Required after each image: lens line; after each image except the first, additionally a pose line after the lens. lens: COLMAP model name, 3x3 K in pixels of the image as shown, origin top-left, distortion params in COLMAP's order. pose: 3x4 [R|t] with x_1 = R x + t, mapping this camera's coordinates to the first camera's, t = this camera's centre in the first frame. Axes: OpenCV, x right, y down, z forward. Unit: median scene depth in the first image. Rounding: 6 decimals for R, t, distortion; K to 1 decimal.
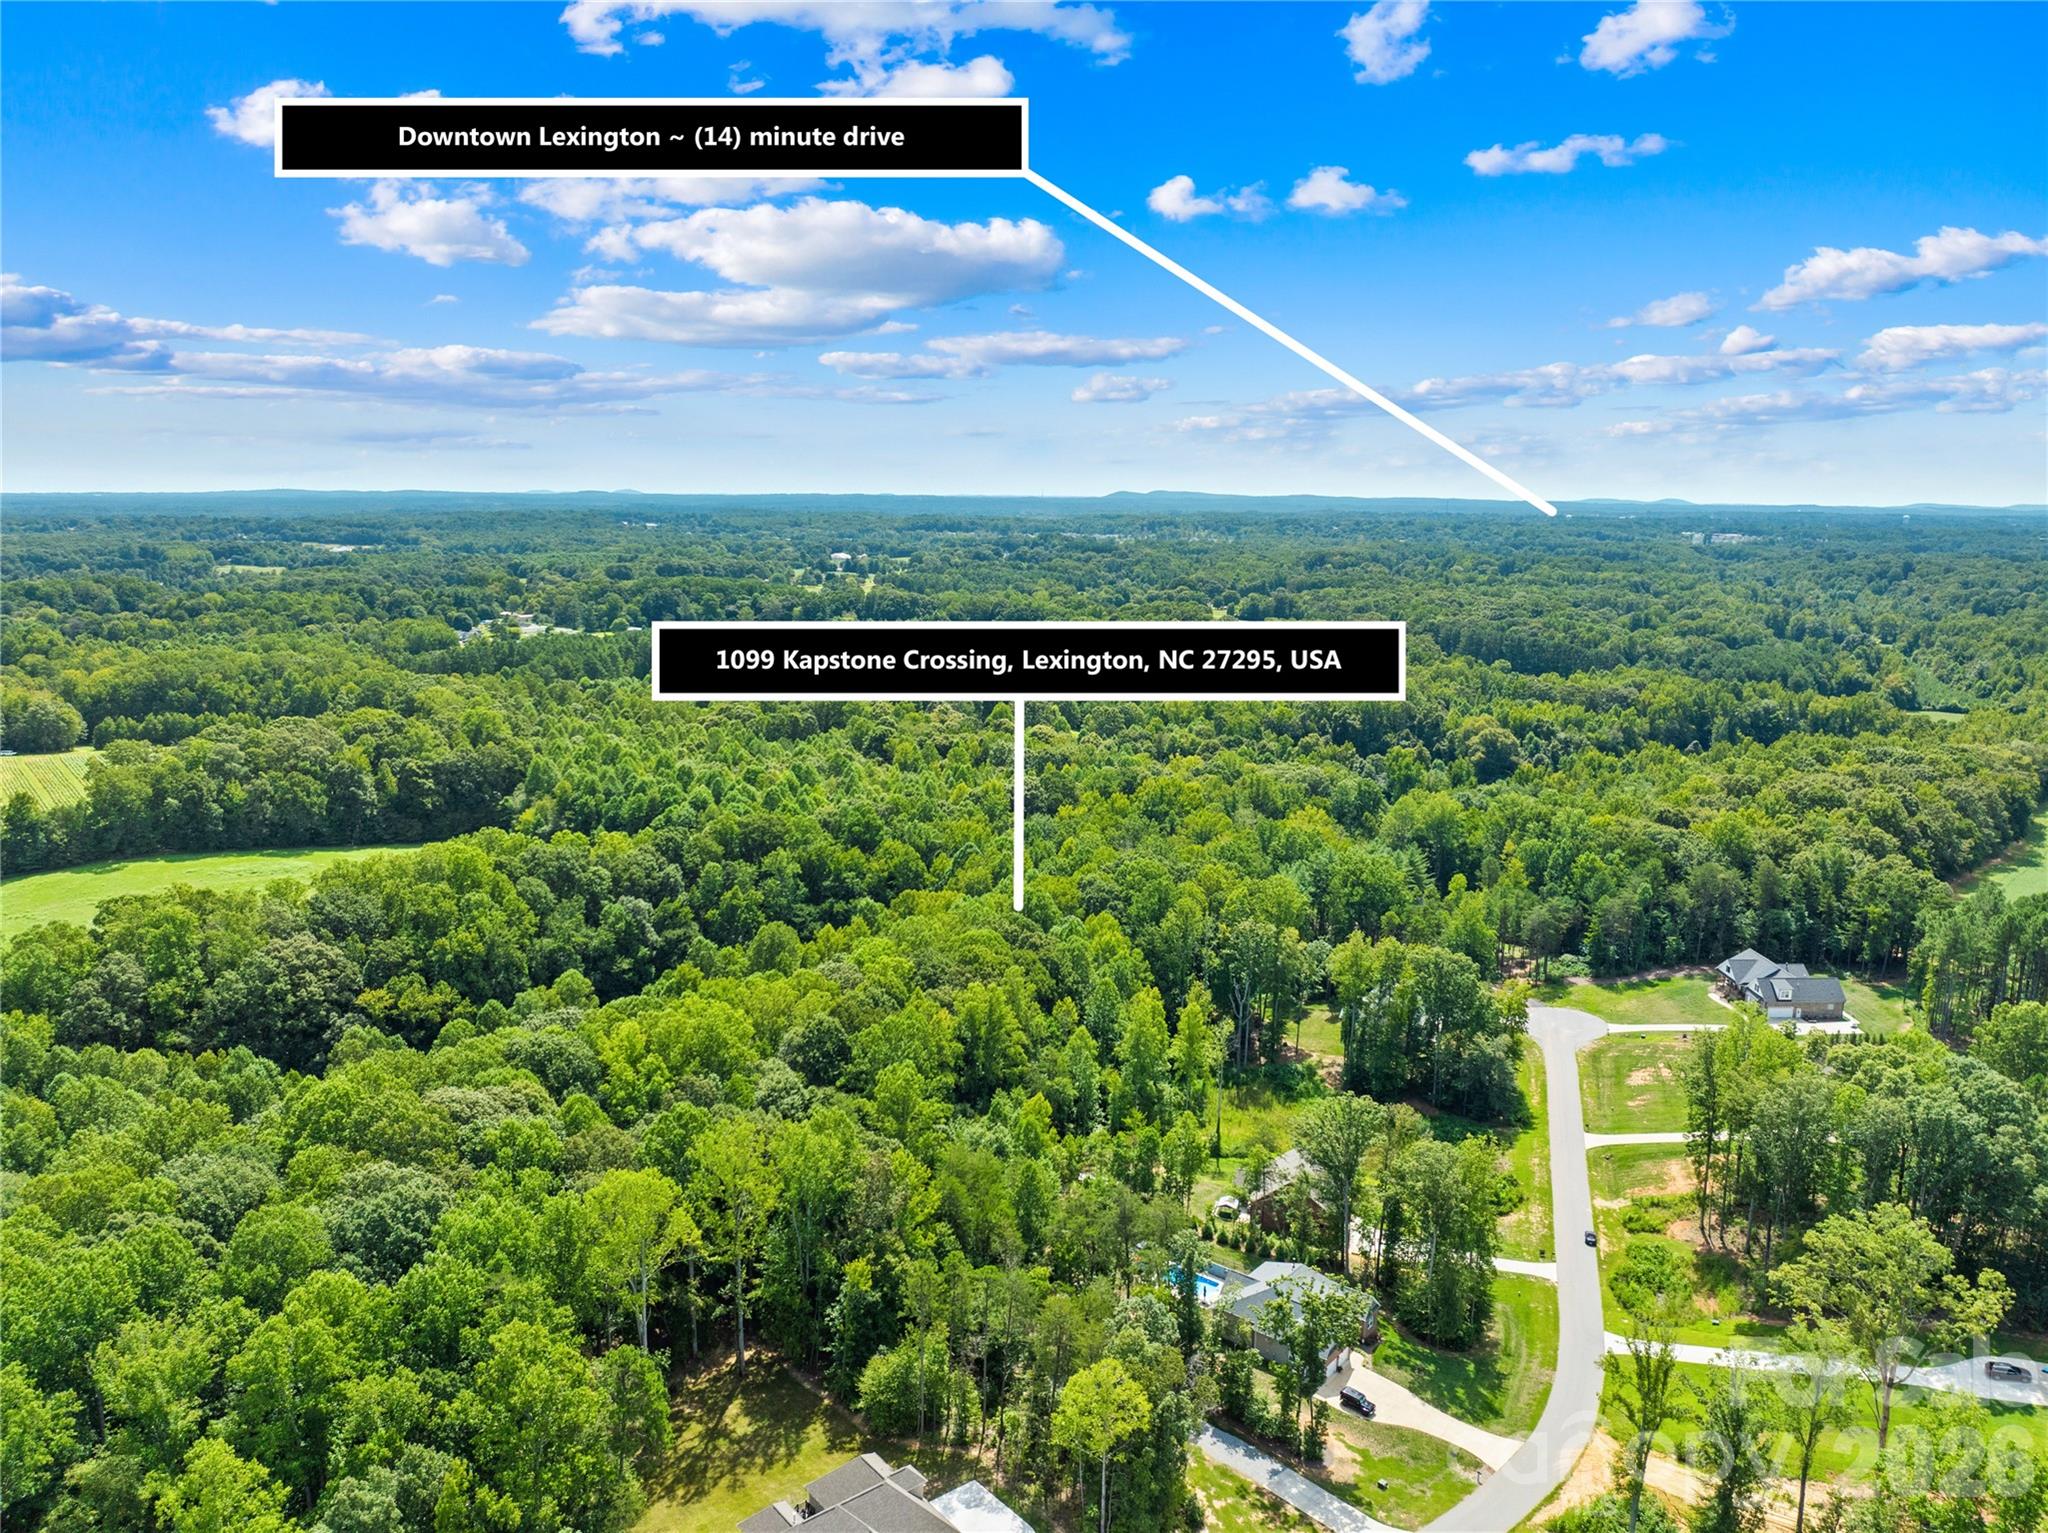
lens RADIAL K [[1458.0, 0, 1038.8], [0, 1458.0, 761.5], [0, 0, 1]] dist [-0.050193, 0.028064]
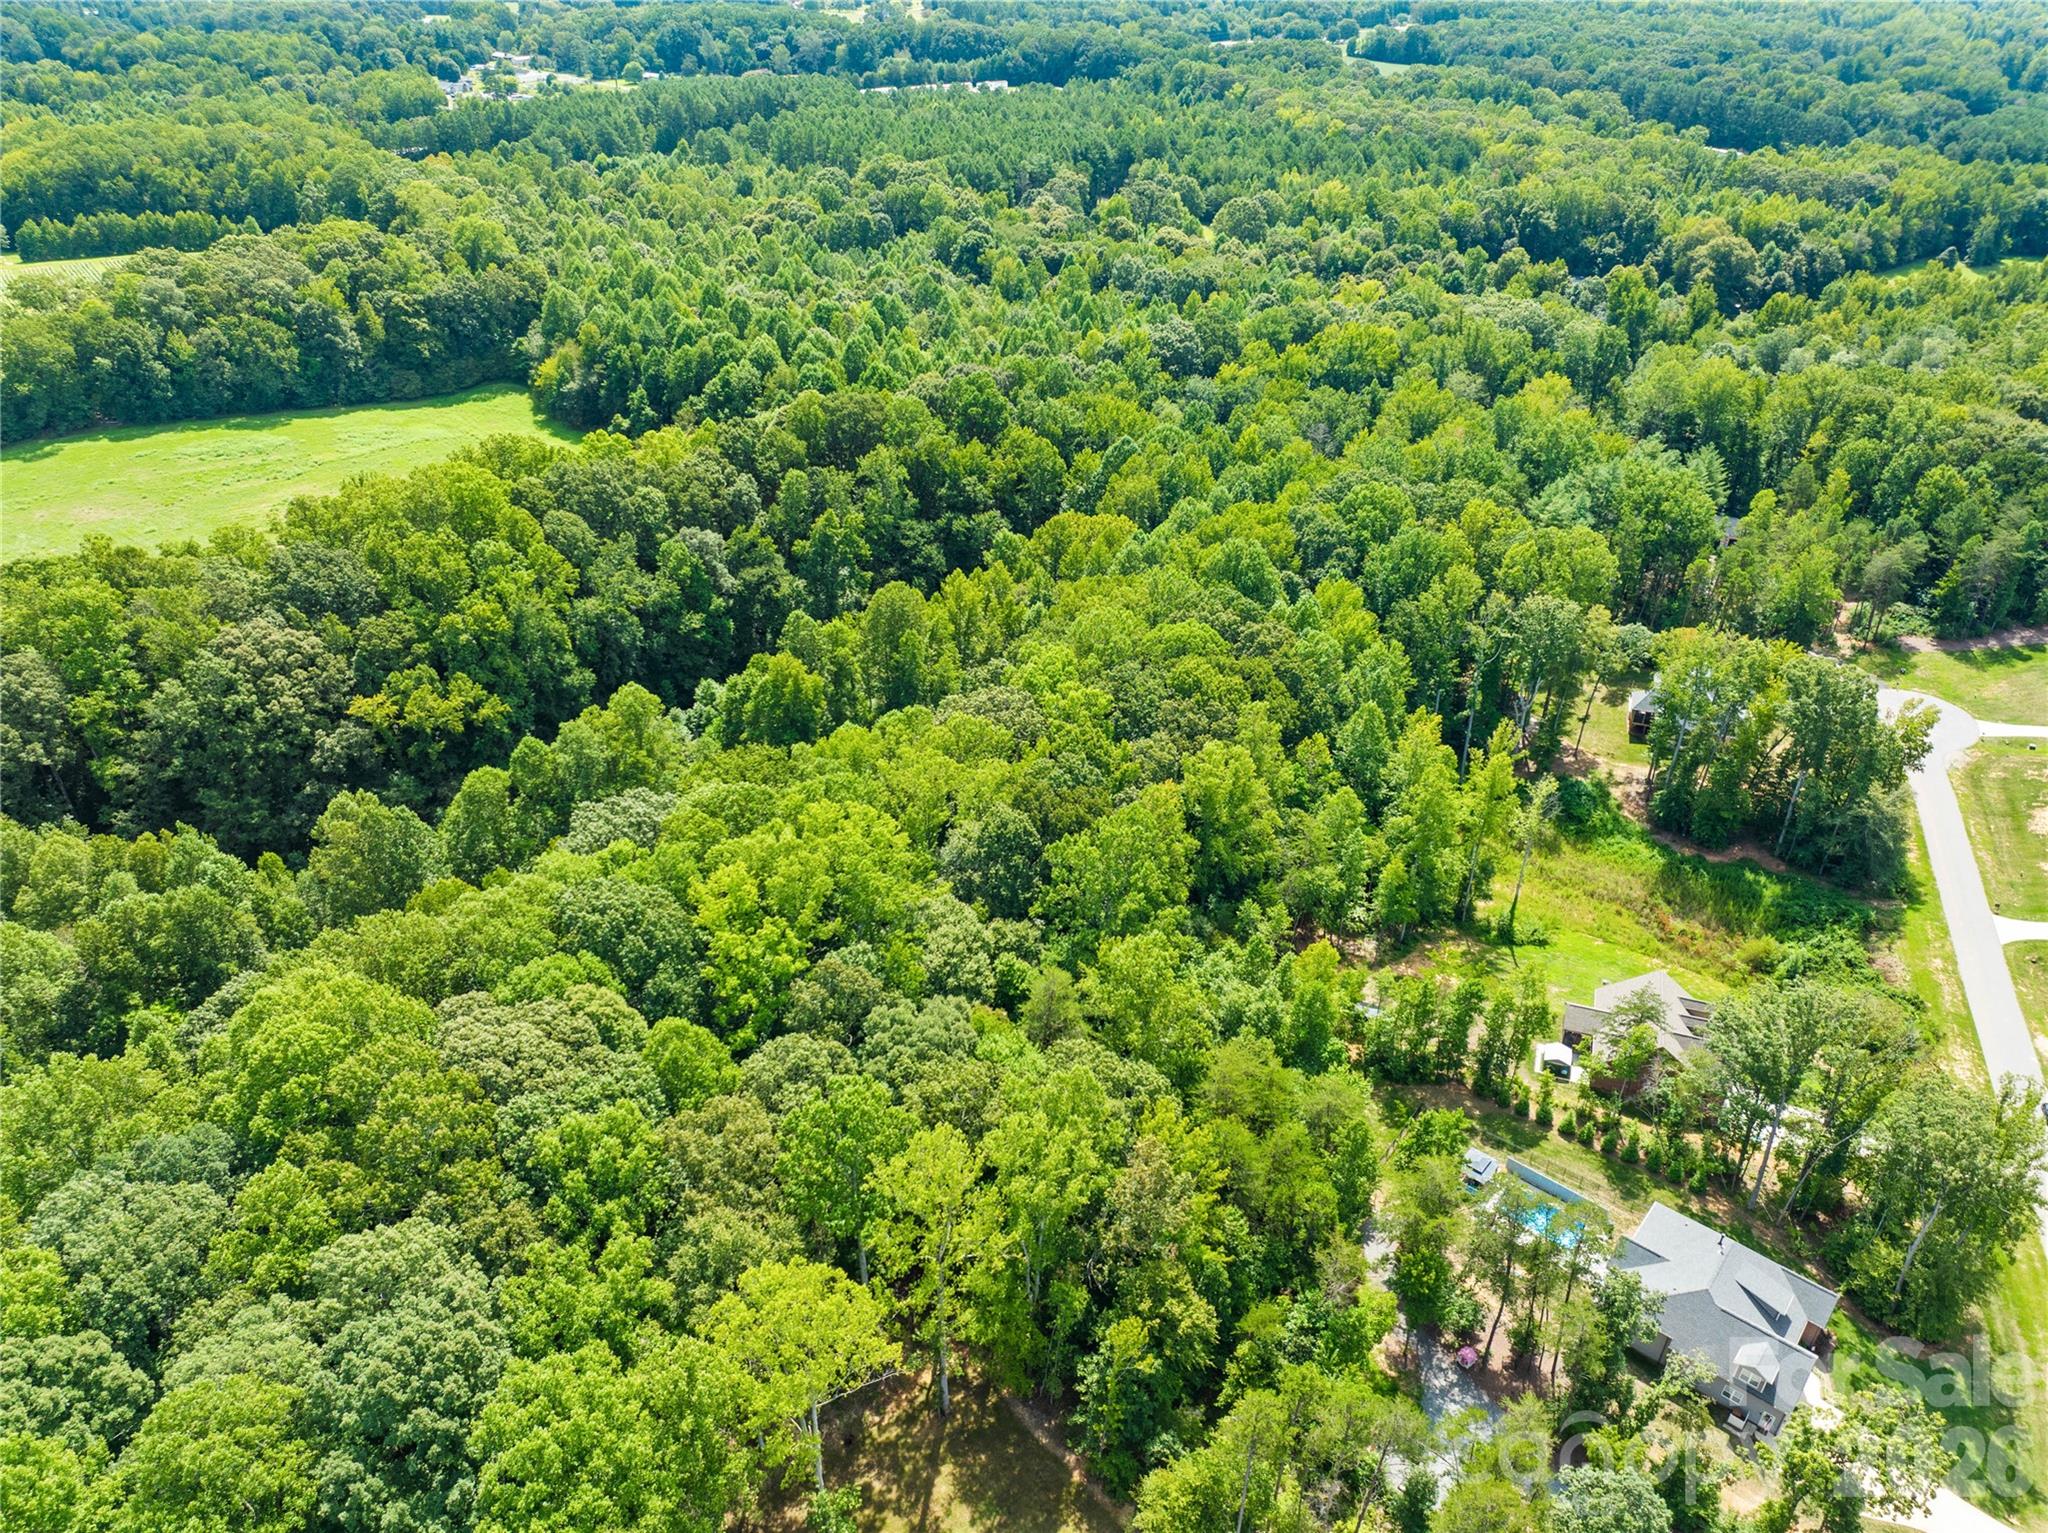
lens RADIAL K [[1458.0, 0, 1038.8], [0, 1458.0, 761.5], [0, 0, 1]] dist [-0.050193, 0.028064]
pose [[0.999570, 0.012691, -0.026417, -0.069260], [-0.002333, 0.932967, 0.359954, -0.058250], [0.029215, -0.359738, 0.932596, 0.220843]]
